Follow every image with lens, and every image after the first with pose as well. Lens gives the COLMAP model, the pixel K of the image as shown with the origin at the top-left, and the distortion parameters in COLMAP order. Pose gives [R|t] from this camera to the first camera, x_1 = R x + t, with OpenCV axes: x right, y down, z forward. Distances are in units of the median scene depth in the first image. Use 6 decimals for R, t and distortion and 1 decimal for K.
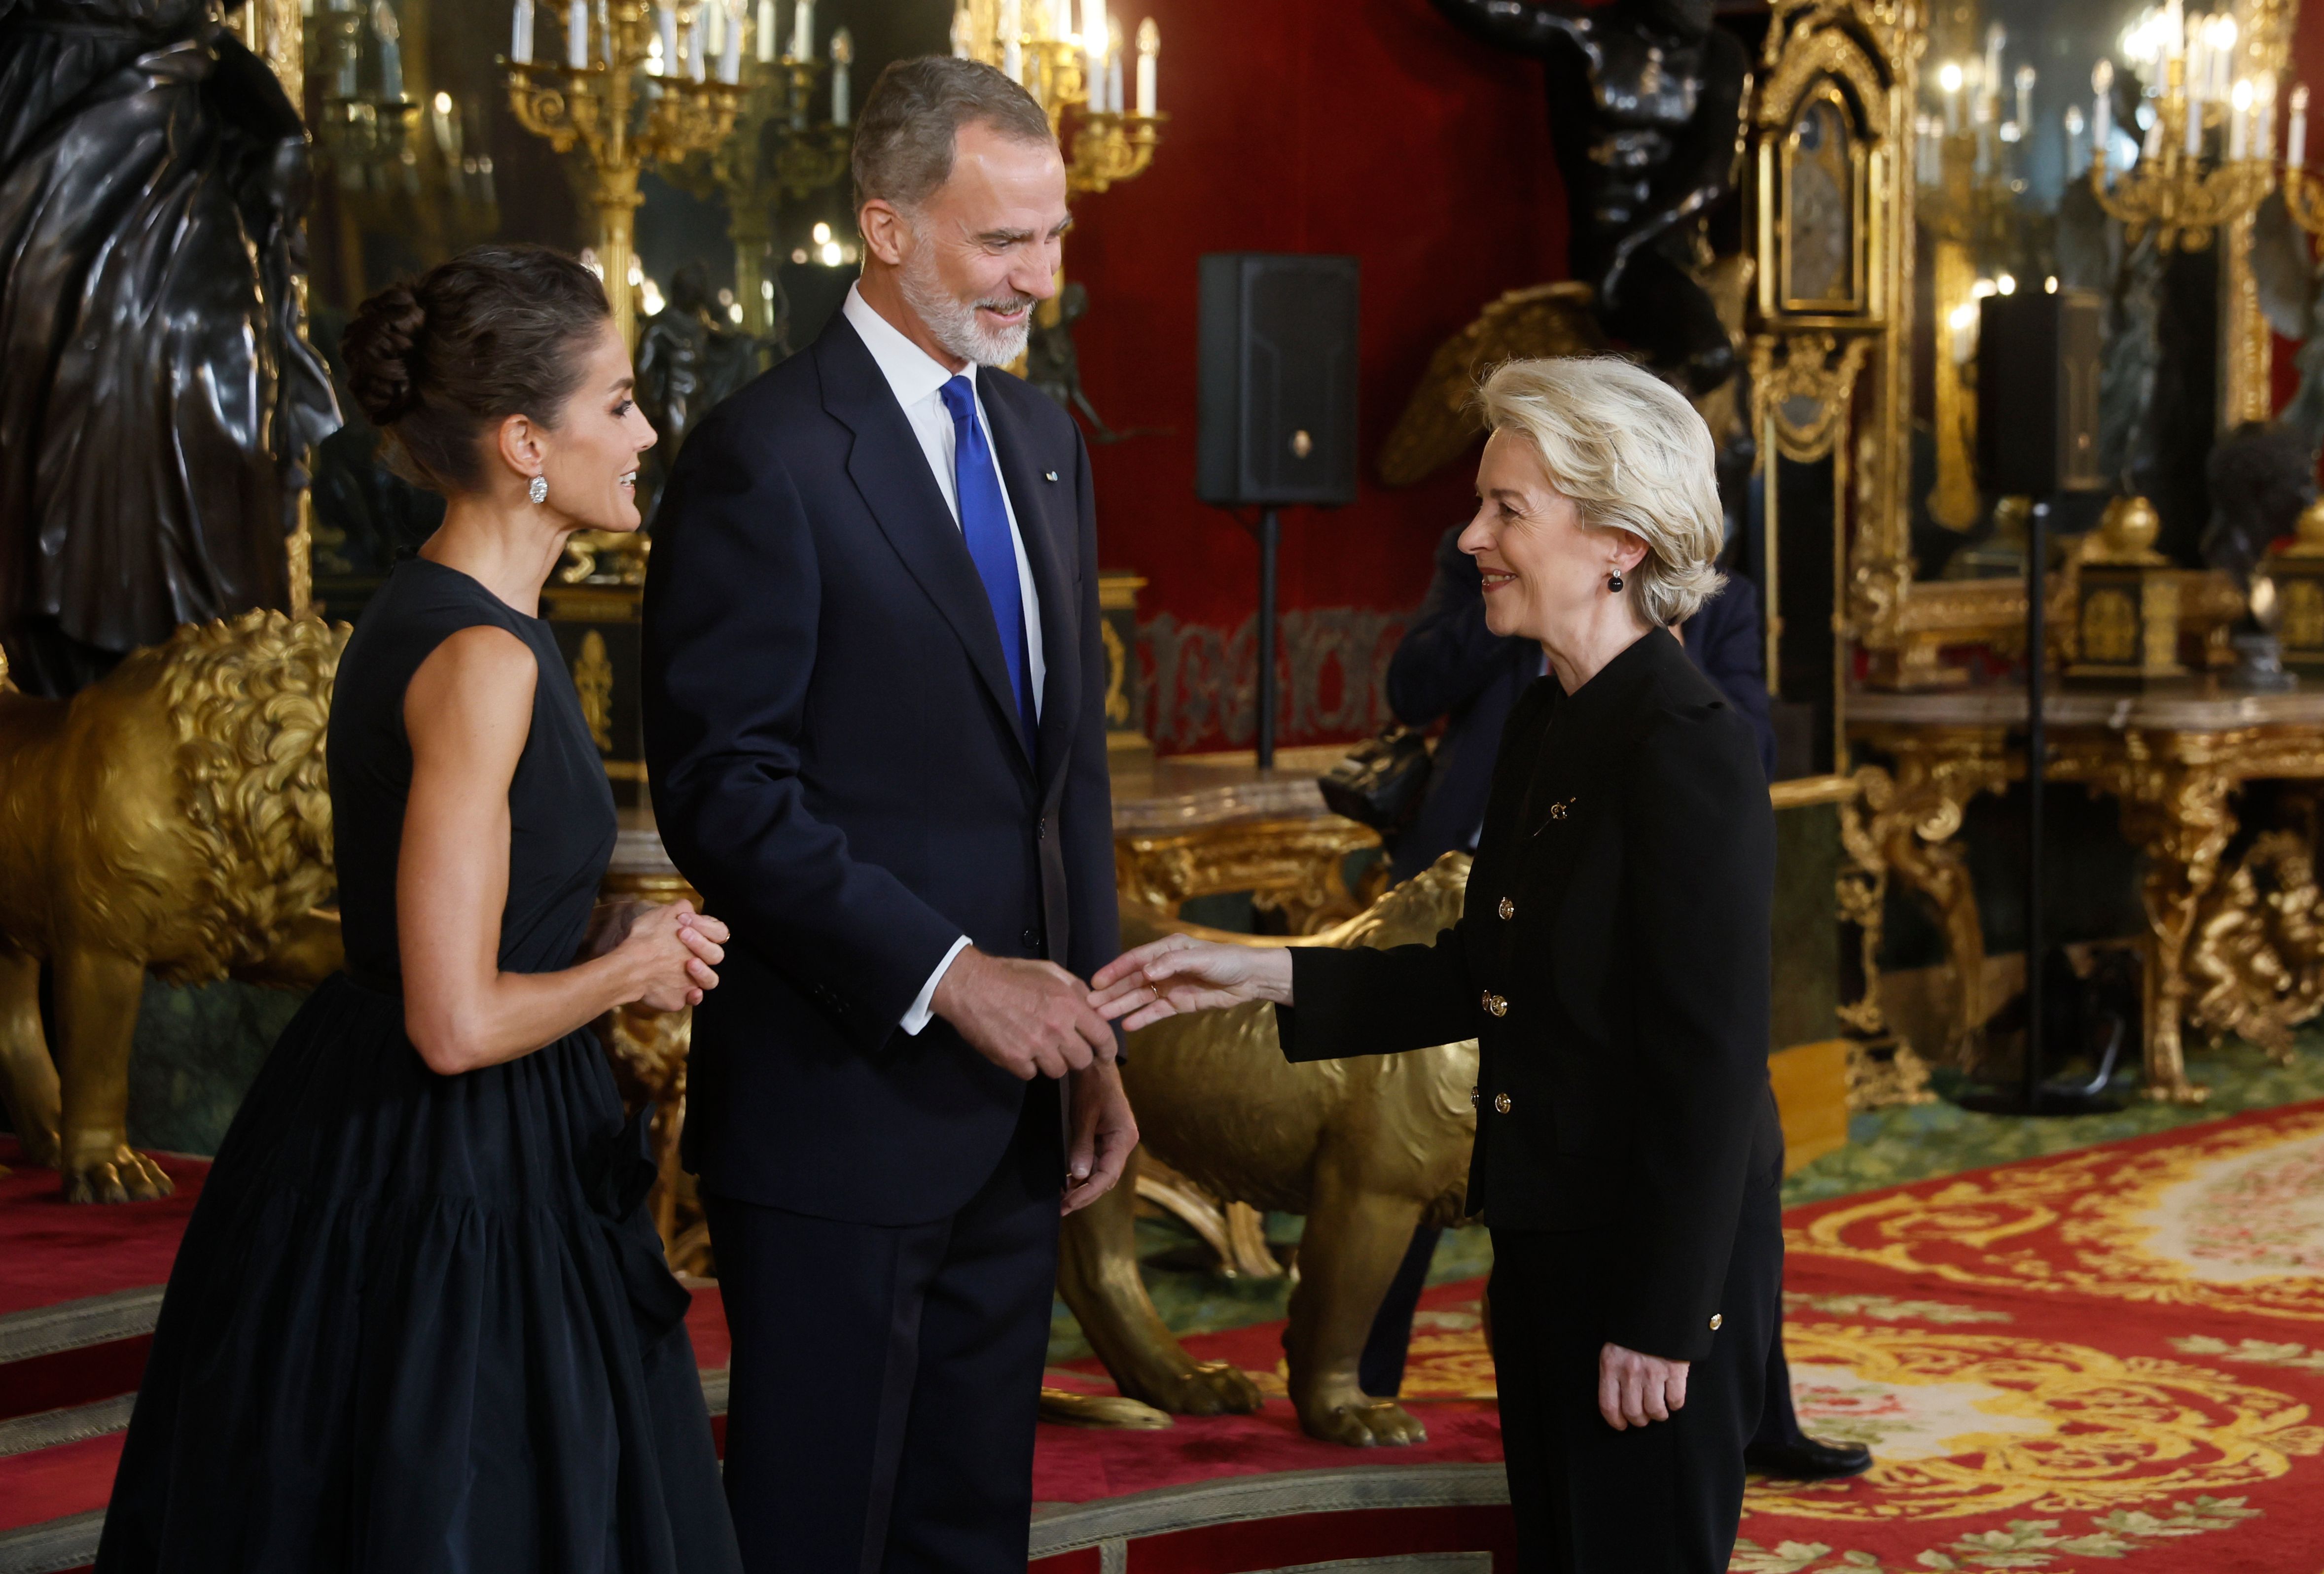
lens RADIAL K [[5484.4, 0, 1409.9], [0, 5484.4, 788.7], [0, 0, 1]] dist [0.213574, 0.043056]
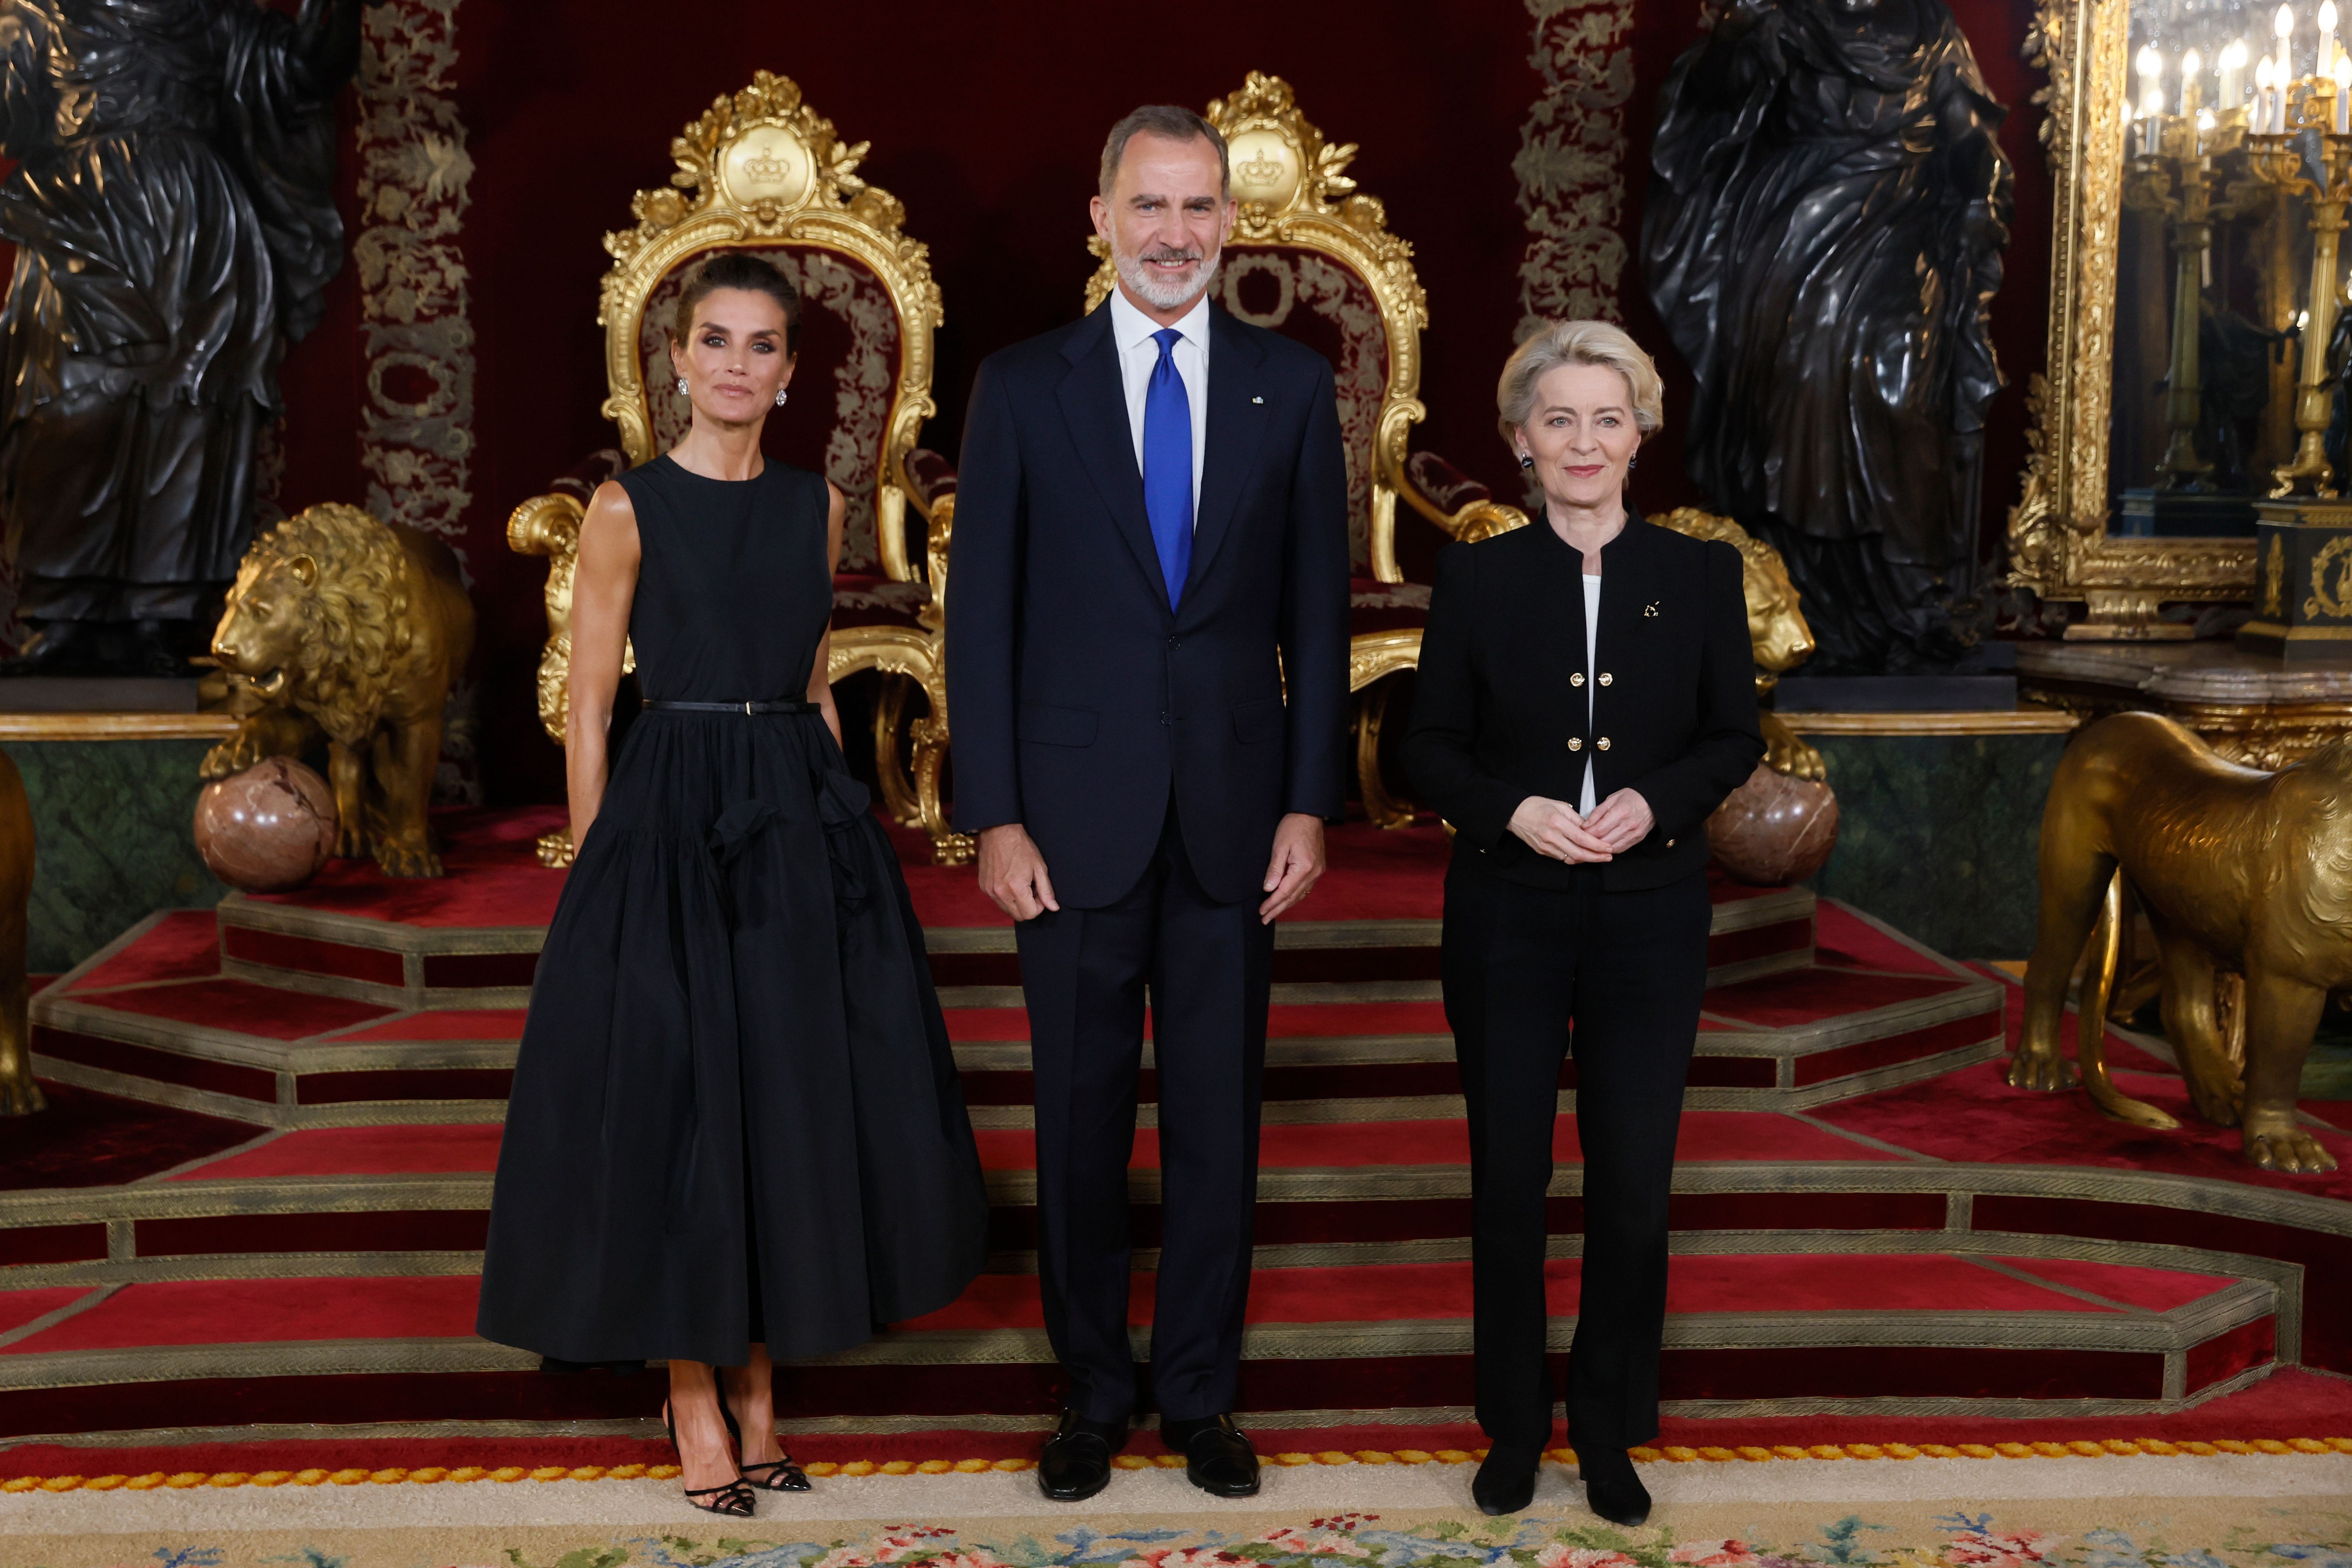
lens RADIAL K [[3179.1, 0, 1092.9], [0, 3179.1, 742.4], [0, 0, 1]] dist [0.059424, 0.049652]
pose [[0.630320, 0.076763, -0.772531, 0.323372], [-0.049045, 0.997049, 0.059056, -0.009351], [0.774785, 0.000665, 0.632225, 0.254031]]
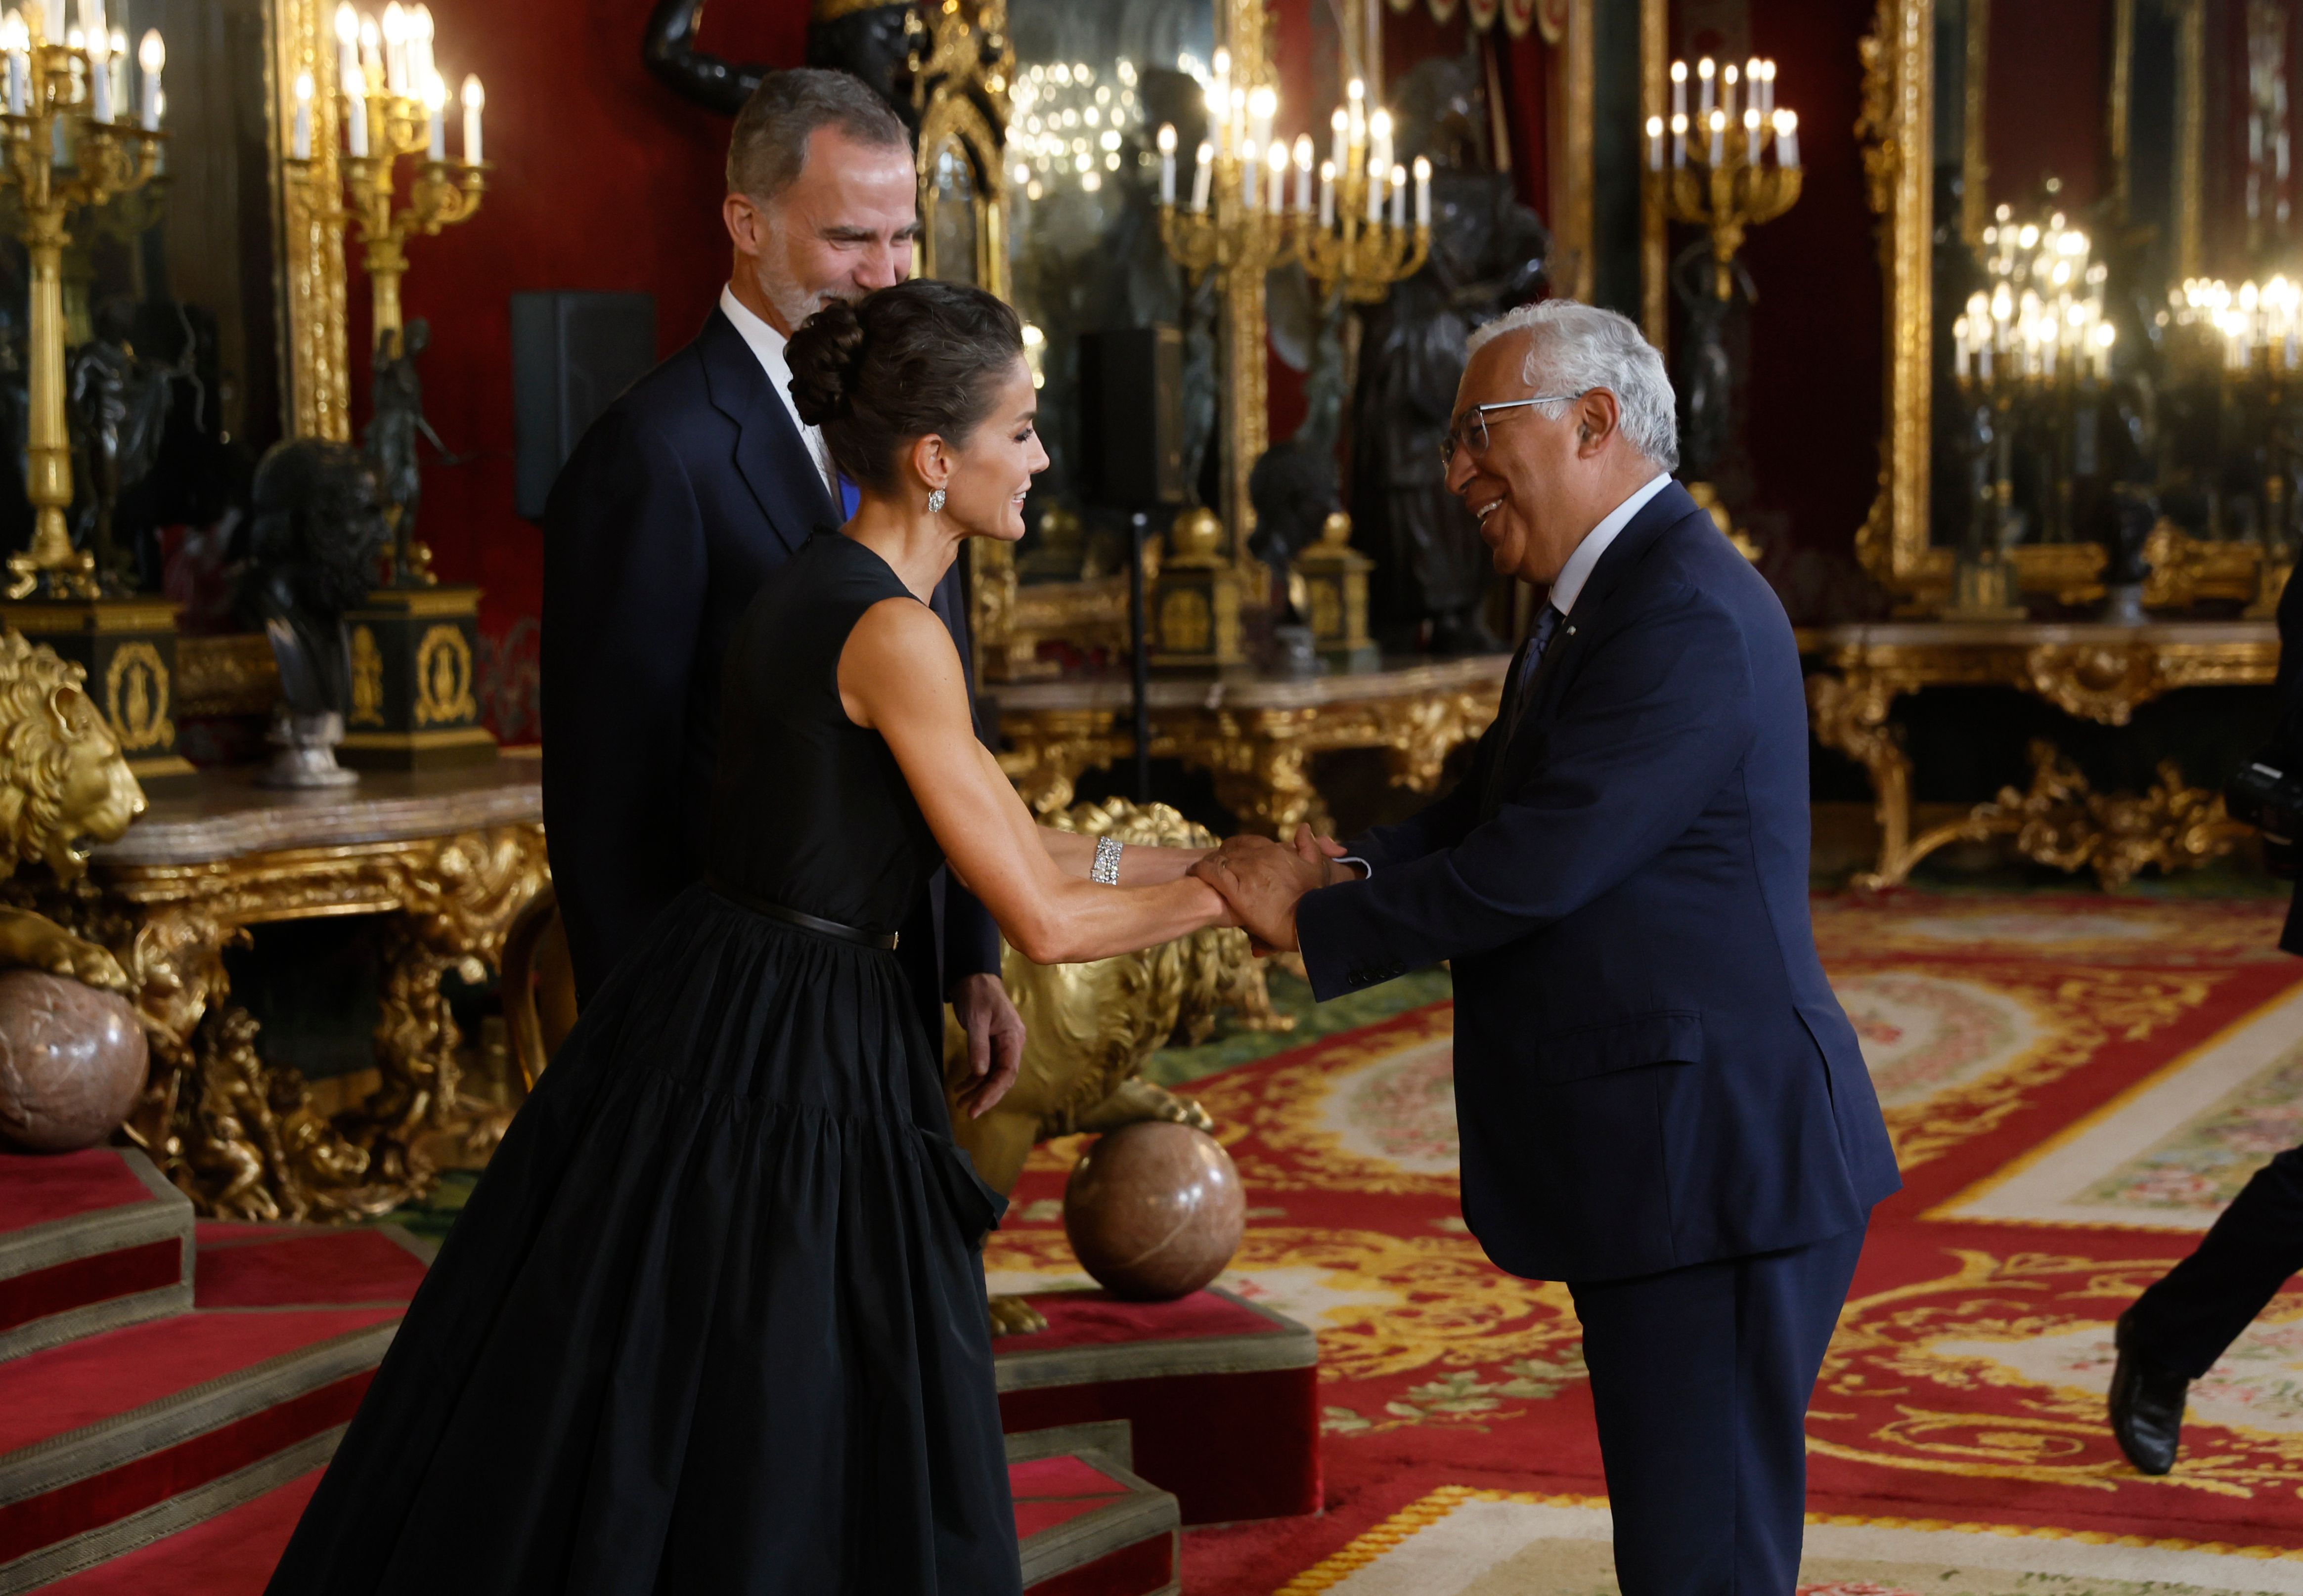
lens RADIAL K [[4849.9, 0, 1246.1], [0, 4849.9, 940.7], [0, 0, 1]] dist [0.133314, 0.259737]
pose [[0.972032, -0.040766, 0.231283, -0.152809], [0.033897, 0.998860, 0.033597, 0.005506], [-0.232389, -0.024817, 0.972306, 0.017214]]
